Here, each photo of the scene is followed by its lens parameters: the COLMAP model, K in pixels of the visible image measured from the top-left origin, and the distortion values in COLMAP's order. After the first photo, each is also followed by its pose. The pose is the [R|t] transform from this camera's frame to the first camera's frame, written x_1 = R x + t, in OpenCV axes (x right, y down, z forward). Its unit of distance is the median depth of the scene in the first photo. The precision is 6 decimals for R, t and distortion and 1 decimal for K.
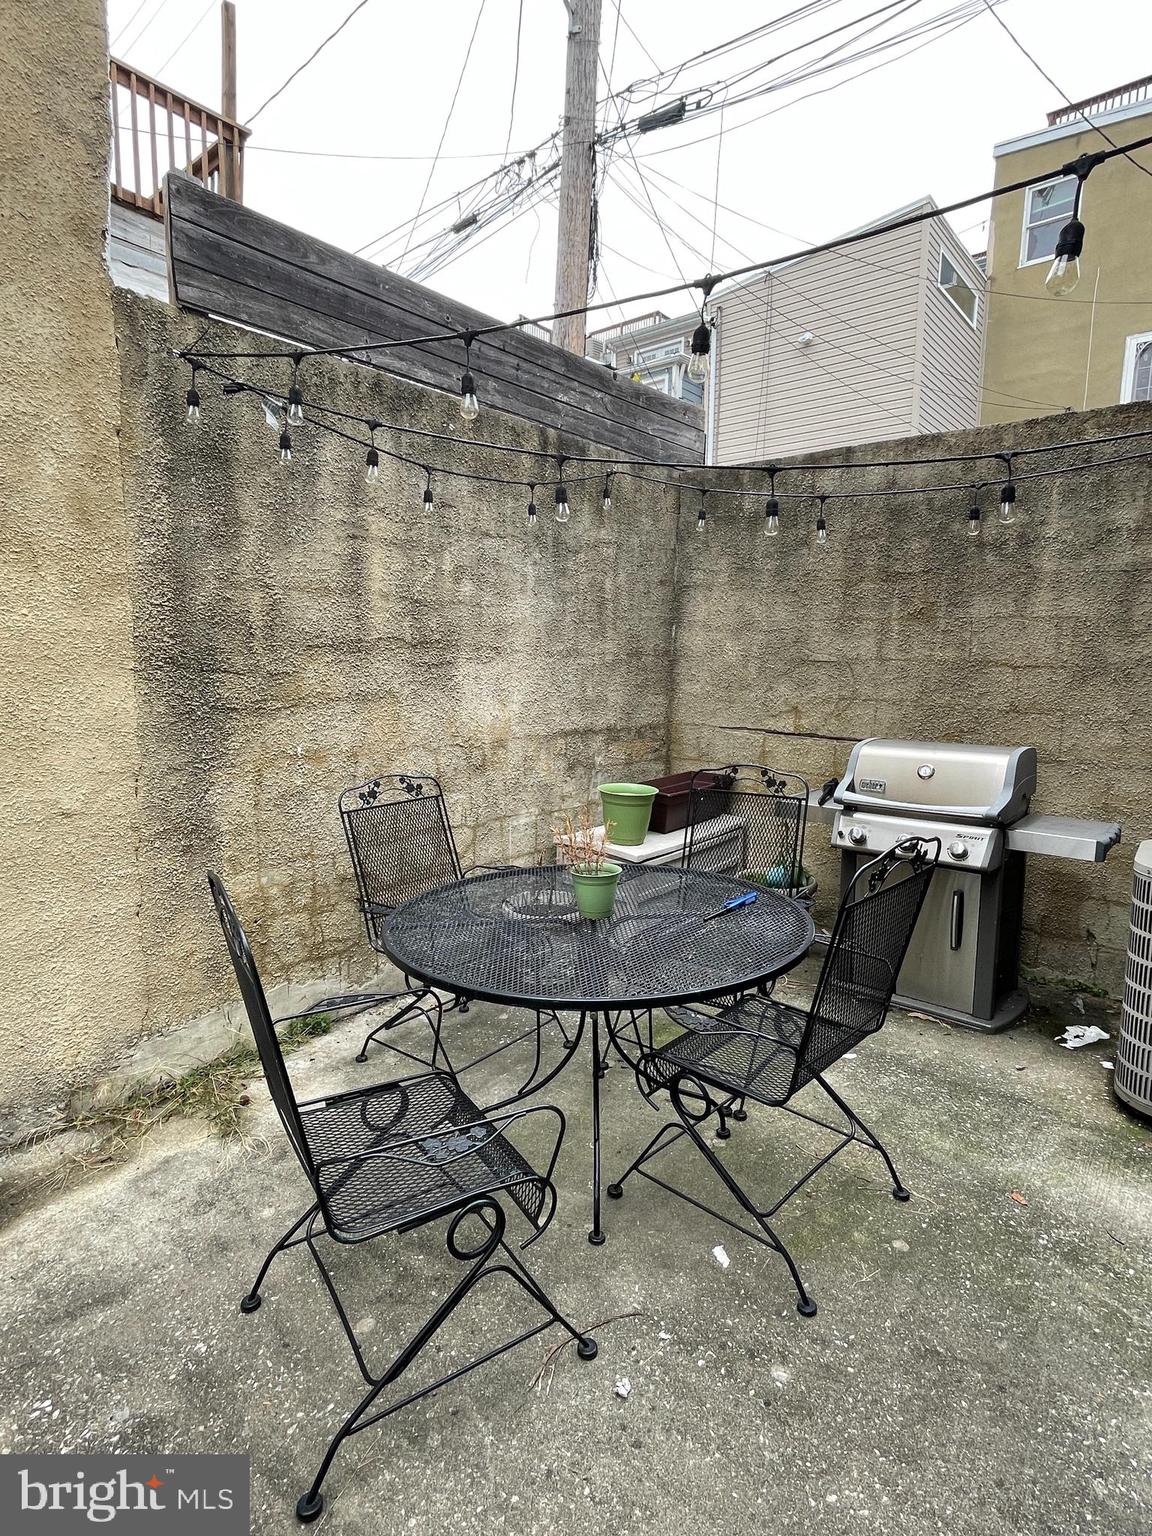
lens RADIAL K [[779.7, 0, 573.6], [0, 779.7, 776.9], [0, 0, 1]] dist [0.001591, 0.000810]
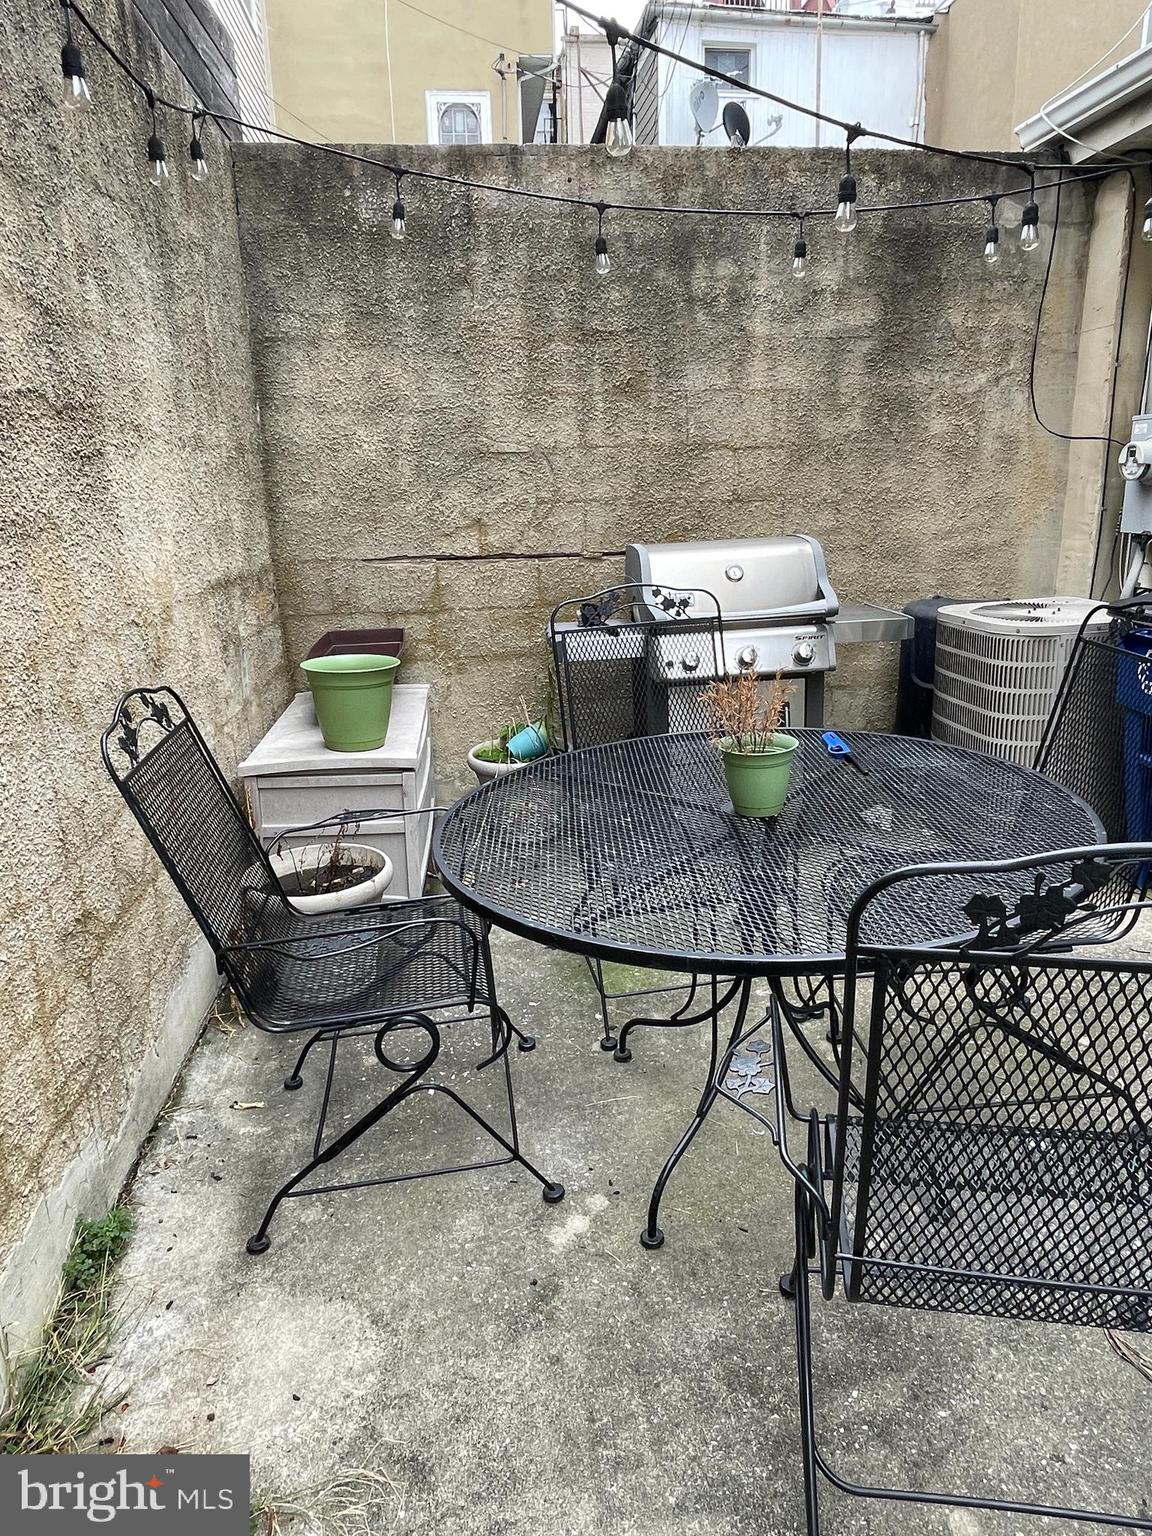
lens RADIAL K [[988.9, 0, 576.7], [0, 988.9, 758.6], [0, 0, 1]] dist [0.004445, -0.000425]
pose [[0.681053, -0.232097, 0.694477, -0.378308], [0.153094, 0.972608, 0.174916, -0.021105], [-0.716051, -0.012807, 0.697930, 0.311748]]
